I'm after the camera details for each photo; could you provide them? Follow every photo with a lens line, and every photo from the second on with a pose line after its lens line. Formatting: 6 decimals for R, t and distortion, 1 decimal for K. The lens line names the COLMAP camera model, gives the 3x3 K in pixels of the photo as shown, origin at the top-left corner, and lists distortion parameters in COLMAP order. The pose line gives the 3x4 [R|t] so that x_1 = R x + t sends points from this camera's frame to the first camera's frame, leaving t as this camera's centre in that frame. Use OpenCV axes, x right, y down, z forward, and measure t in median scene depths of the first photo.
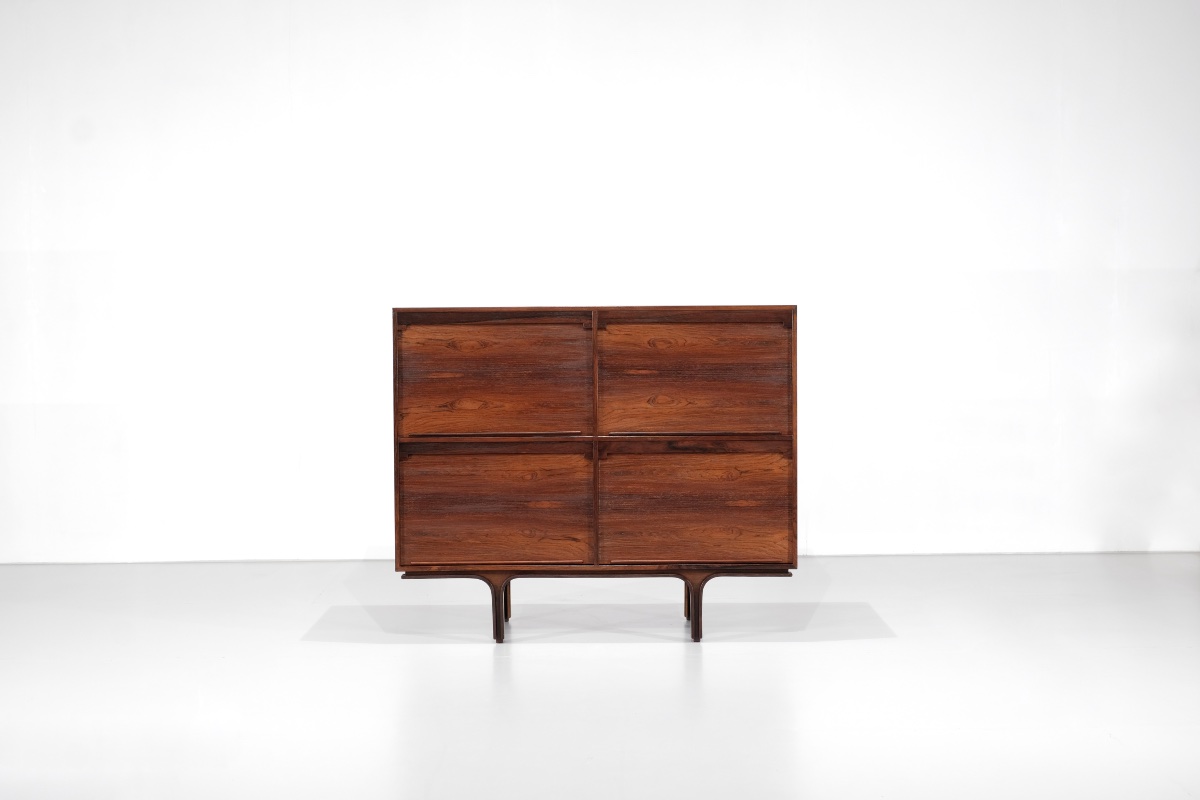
lens RADIAL K [[1852.9, 0, 600.0], [0, 1852.9, 400.0], [0, 0, 1]] dist [0.008053, 0.012374]
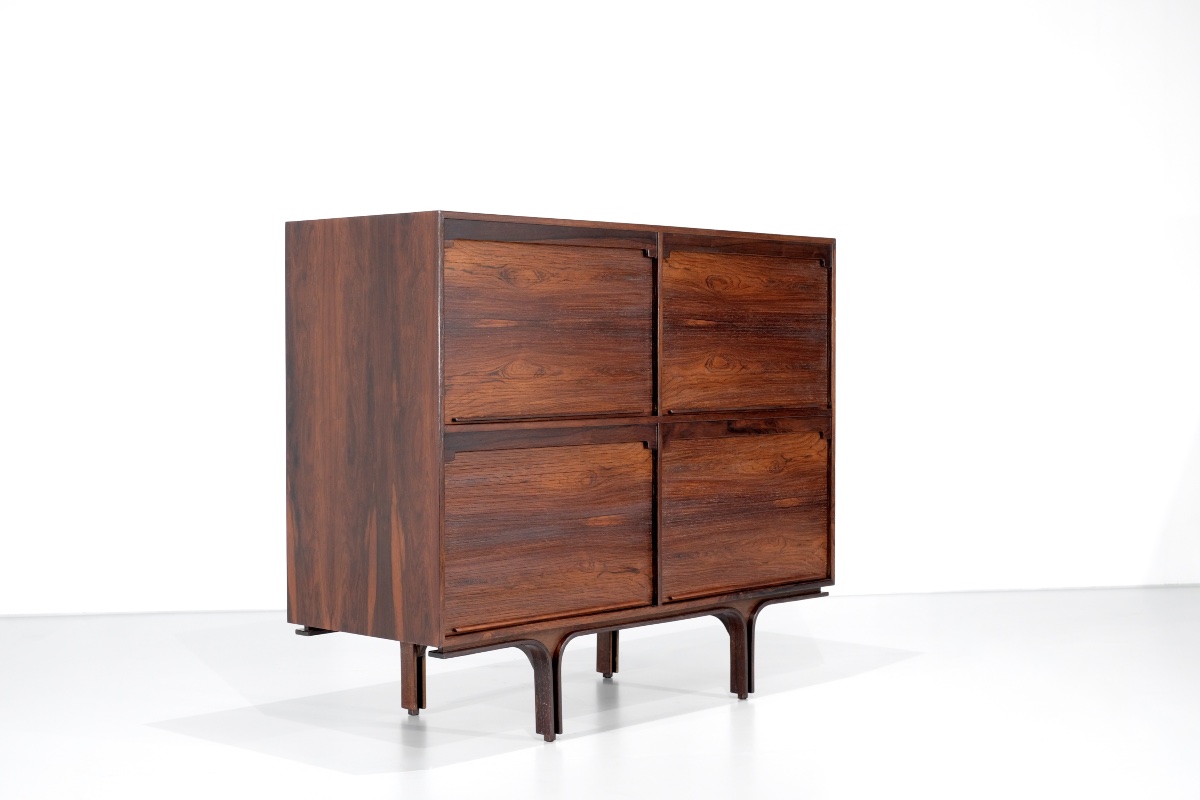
lens RADIAL K [[1852.9, 0, 600.0], [0, 1852.9, 400.0], [0, 0, 1]] dist [0.008053, 0.012374]
pose [[0.687064, -0.014989, 0.726442, -0.512633], [0.030450, 0.999503, -0.008176, 0.018542], [-0.725959, 0.027737, 0.687179, 0.545237]]
